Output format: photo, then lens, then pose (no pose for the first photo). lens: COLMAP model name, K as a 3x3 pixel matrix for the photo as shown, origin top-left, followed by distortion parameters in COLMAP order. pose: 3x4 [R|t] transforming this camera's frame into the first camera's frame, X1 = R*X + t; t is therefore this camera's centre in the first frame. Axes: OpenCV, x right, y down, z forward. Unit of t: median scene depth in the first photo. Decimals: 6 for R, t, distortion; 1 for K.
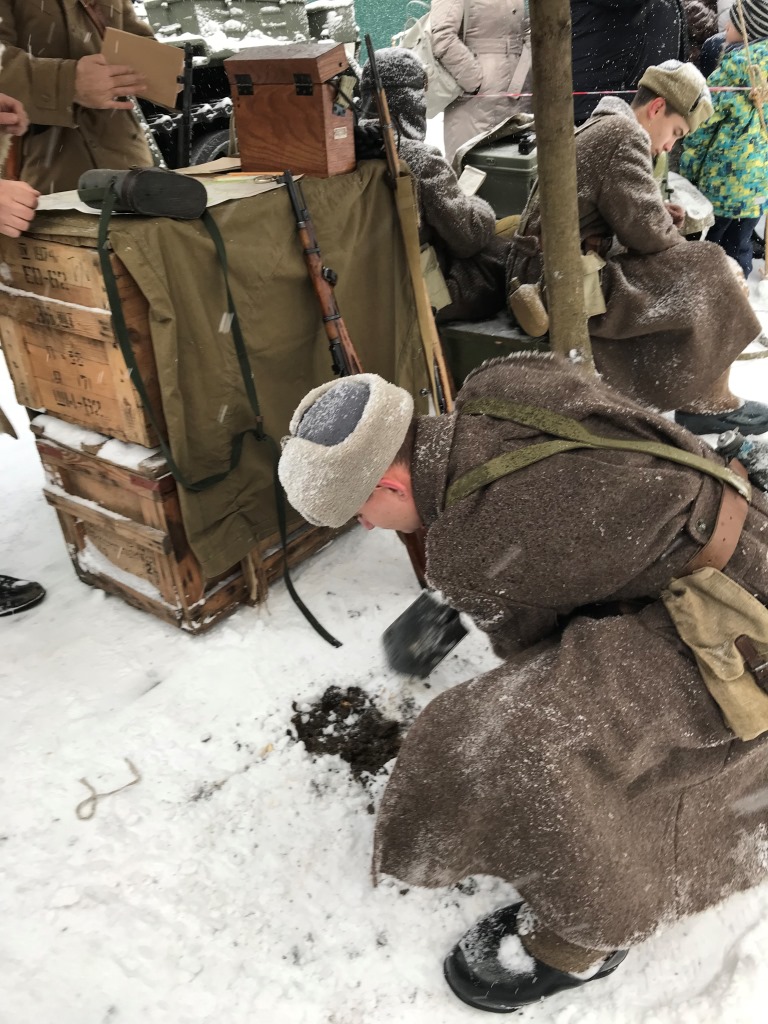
lens RADIAL K [[838.5, 0, 382.3], [0, 838.5, 508.8], [0, 0, 1]] dist [0.026759, -0.028597]
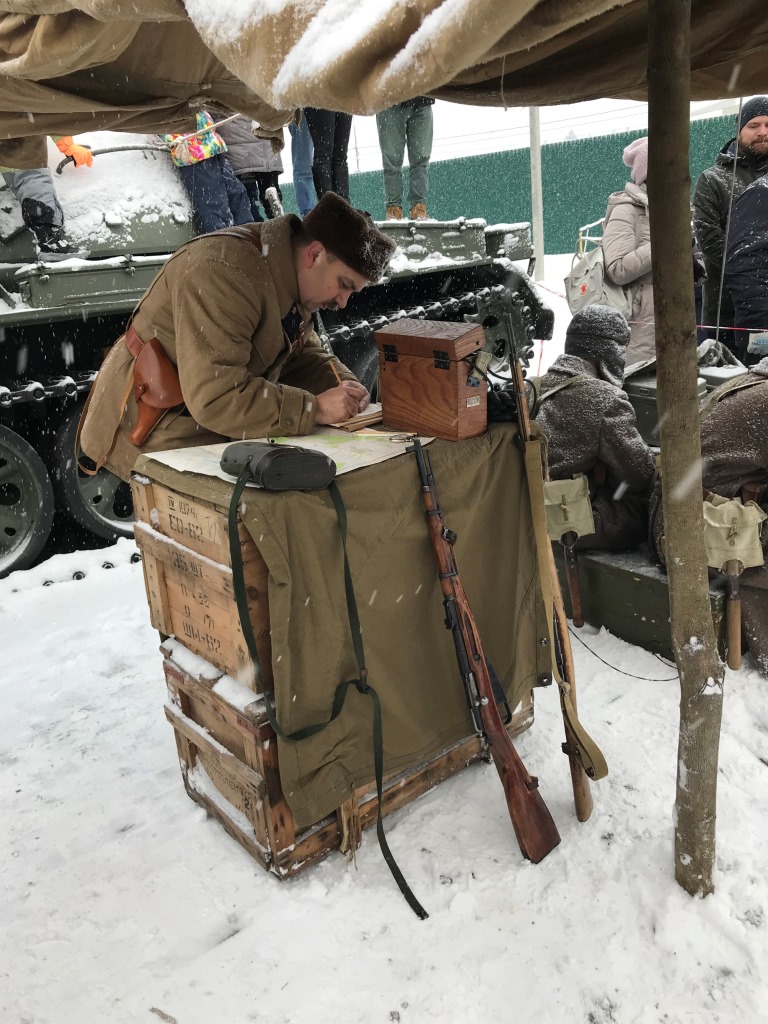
lens RADIAL K [[838.5, 0, 379.4], [0, 838.5, 510.3], [0, 0, 1]] dist [0.026759, -0.028597]
pose [[0.977070, 0.073507, -0.199828, 0.055462], [-0.108157, 0.979761, -0.168434, -0.122982], [0.183403, 0.186185, 0.965245, -0.012921]]
